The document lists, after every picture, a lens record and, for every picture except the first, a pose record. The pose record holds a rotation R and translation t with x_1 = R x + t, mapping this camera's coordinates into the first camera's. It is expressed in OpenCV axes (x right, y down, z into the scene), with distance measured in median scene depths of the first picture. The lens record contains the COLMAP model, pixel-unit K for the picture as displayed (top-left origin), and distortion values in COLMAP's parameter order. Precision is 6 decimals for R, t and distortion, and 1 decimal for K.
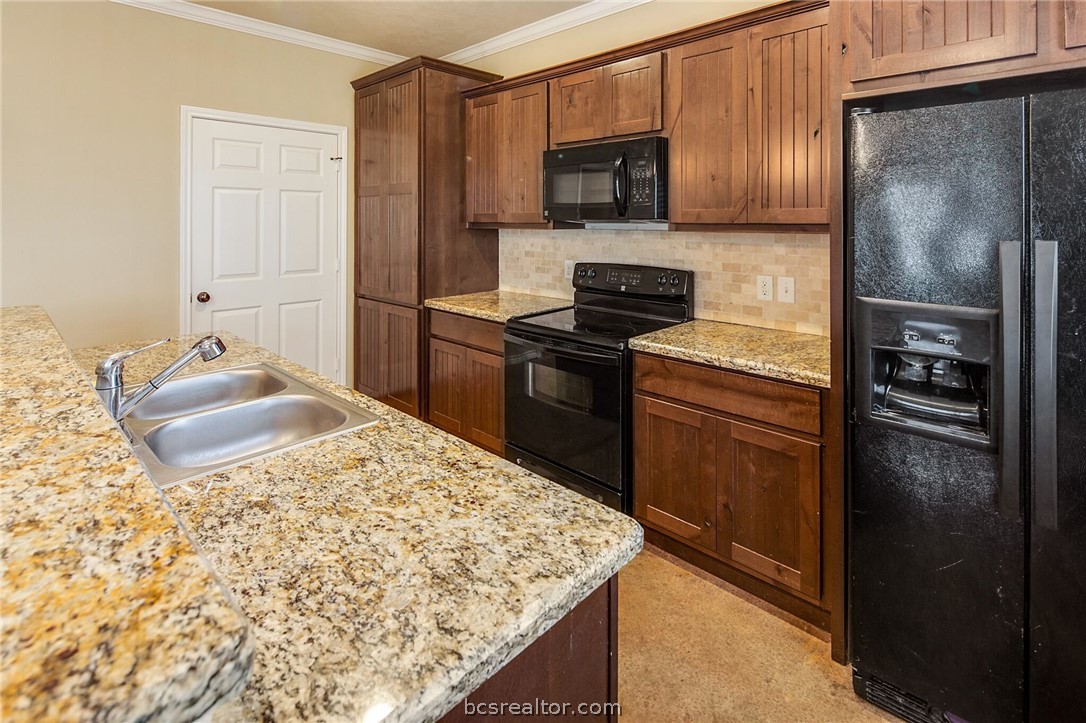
lens RADIAL K [[526.9, 0, 539.5], [0, 526.9, 214.6], [0, 0, 1]] dist [0.006262, -0.004822]
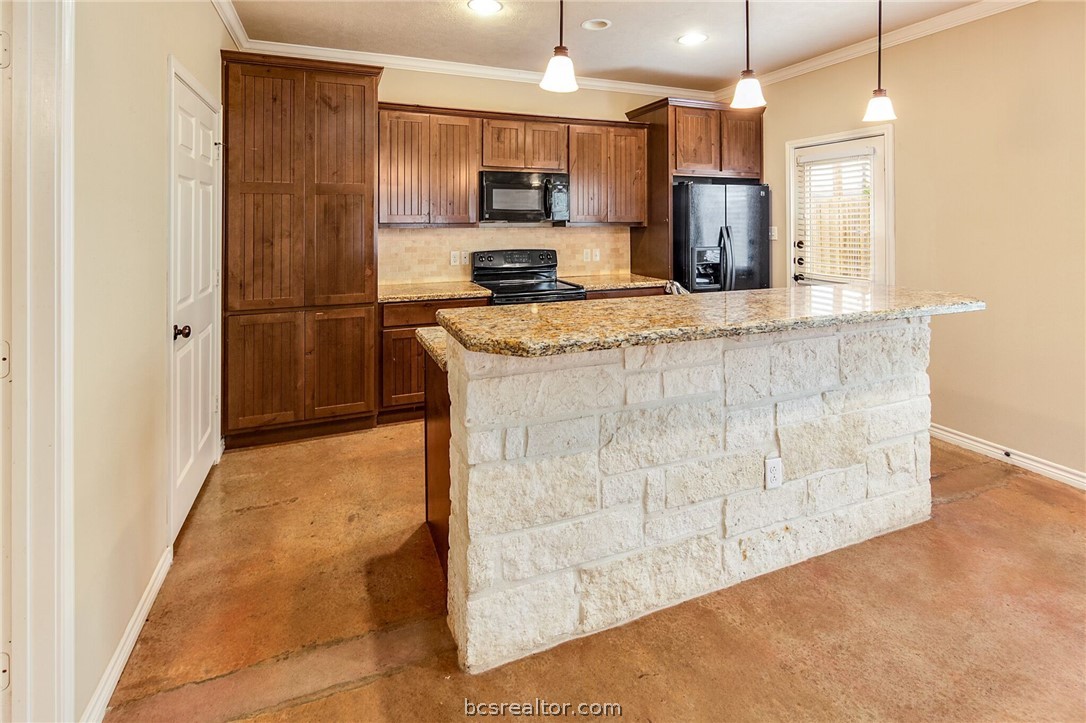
lens RADIAL K [[526.9, 0, 549.9], [0, 526.9, 212.1], [0, 0, 1]] dist [0.006262, -0.004822]
pose [[0.398862, 0.012717, 0.916923, -1.294466], [-0.007492, 0.999916, -0.010609, 0.001092], [-0.916980, -0.002638, 0.398924, 0.318354]]
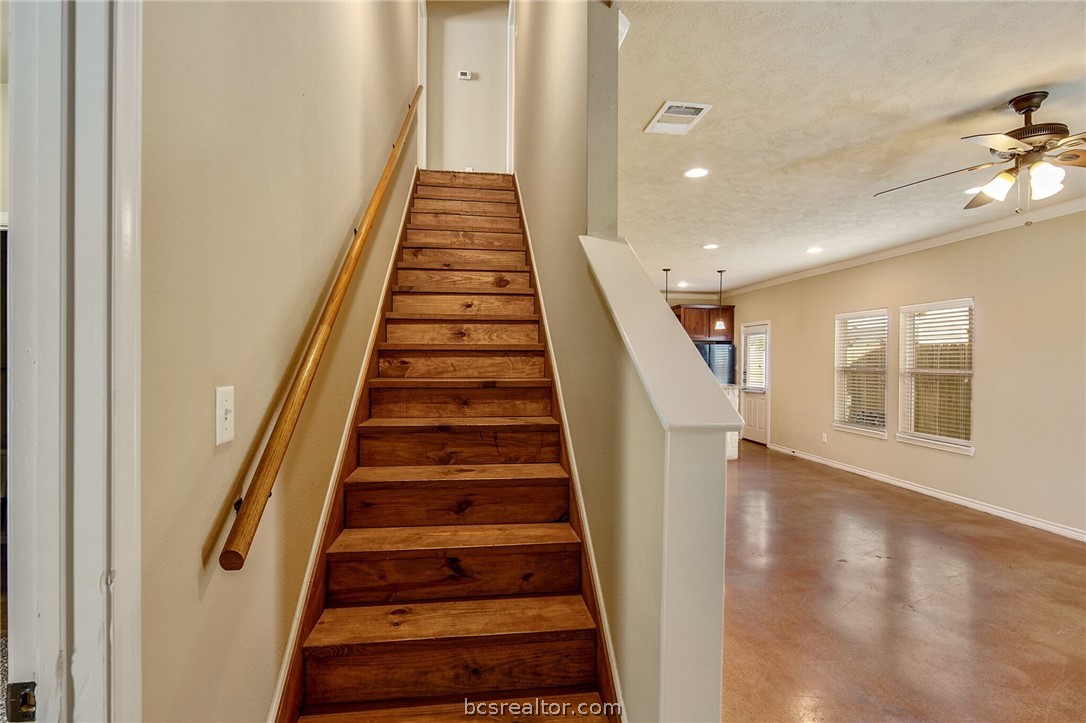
lens RADIAL K [[526.9, 0, 561.4], [0, 526.9, 358.0], [0, 0, 1]] dist [0.006262, -0.004822]
pose [[0.596124, 0.001284, 0.802891, -2.963900], [-0.007422, 0.999965, 0.003911, -0.023921], [-0.802858, -0.008291, 0.596113, -0.829850]]
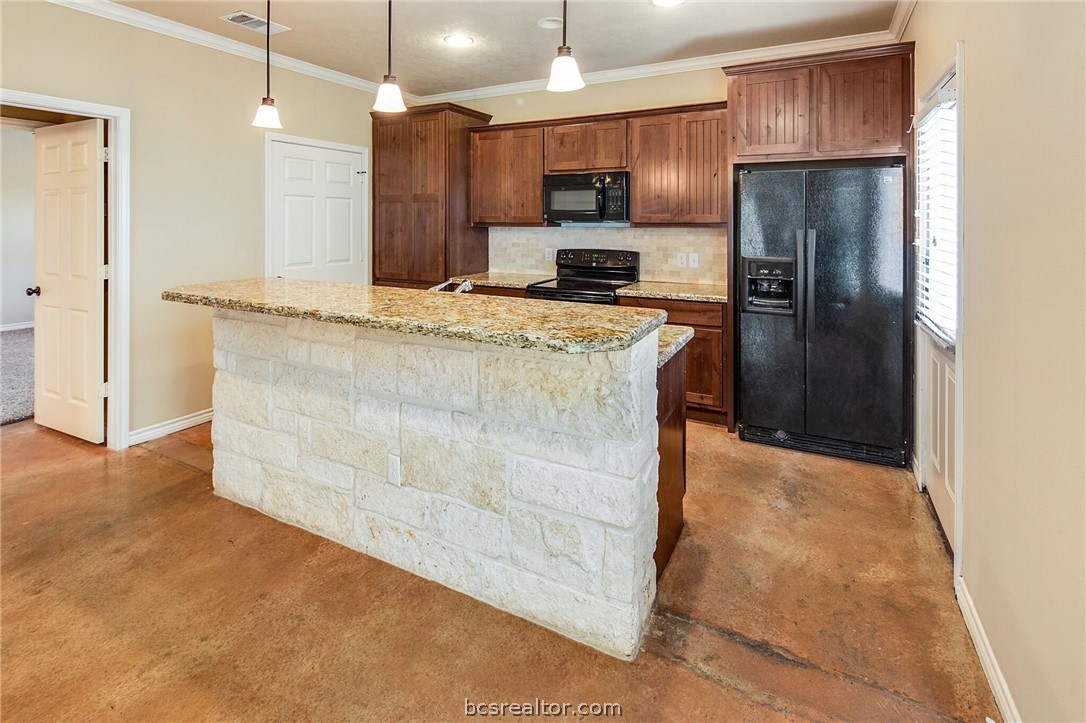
lens RADIAL K [[526.9, 0, 541.5], [0, 526.9, 215.8], [0, 0, 1]] dist [0.006262, -0.004822]
pose [[0.961118, 0.002875, 0.276124, -0.452503], [-0.003299, 0.999994, 0.001073, -0.005994], [-0.276119, -0.001943, 0.961122, -0.492578]]
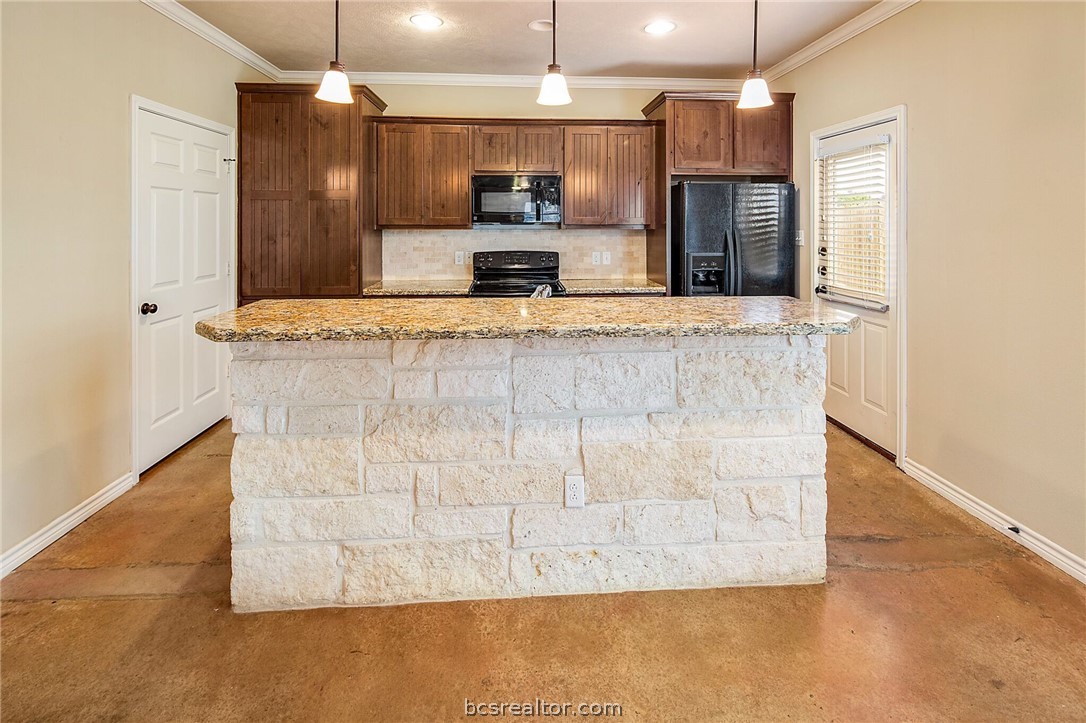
lens RADIAL K [[526.9, 0, 547.3], [0, 526.9, 219.7], [0, 0, 1]] dist [0.006262, -0.004822]
pose [[0.668784, 0.003819, 0.743447, -1.016468], [-0.007861, 0.999967, 0.001936, -0.002818], [-0.743416, -0.007139, 0.668792, -0.133218]]
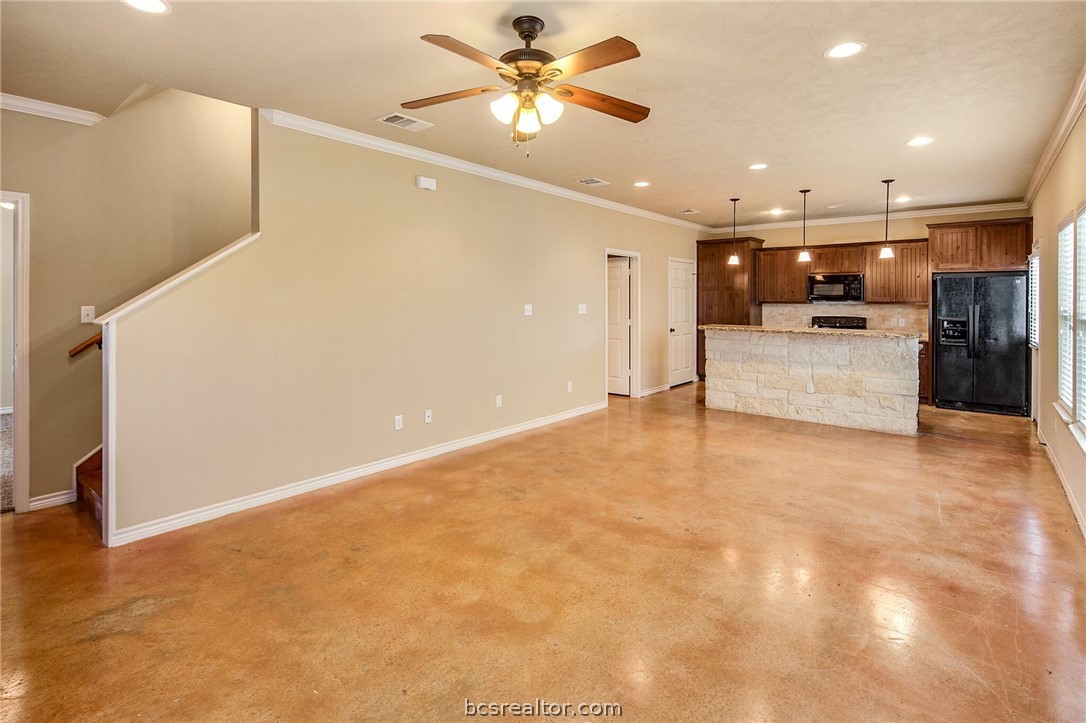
lens RADIAL K [[526.9, 0, 542.5], [0, 526.9, 298.6], [0, 0, 1]] dist [0.006262, -0.004822]
pose [[0.997059, 0.002074, 0.076613, -1.751986], [-0.002743, 0.999959, 0.008626, -0.021934], [-0.076592, -0.008810, 0.997024, -1.821718]]
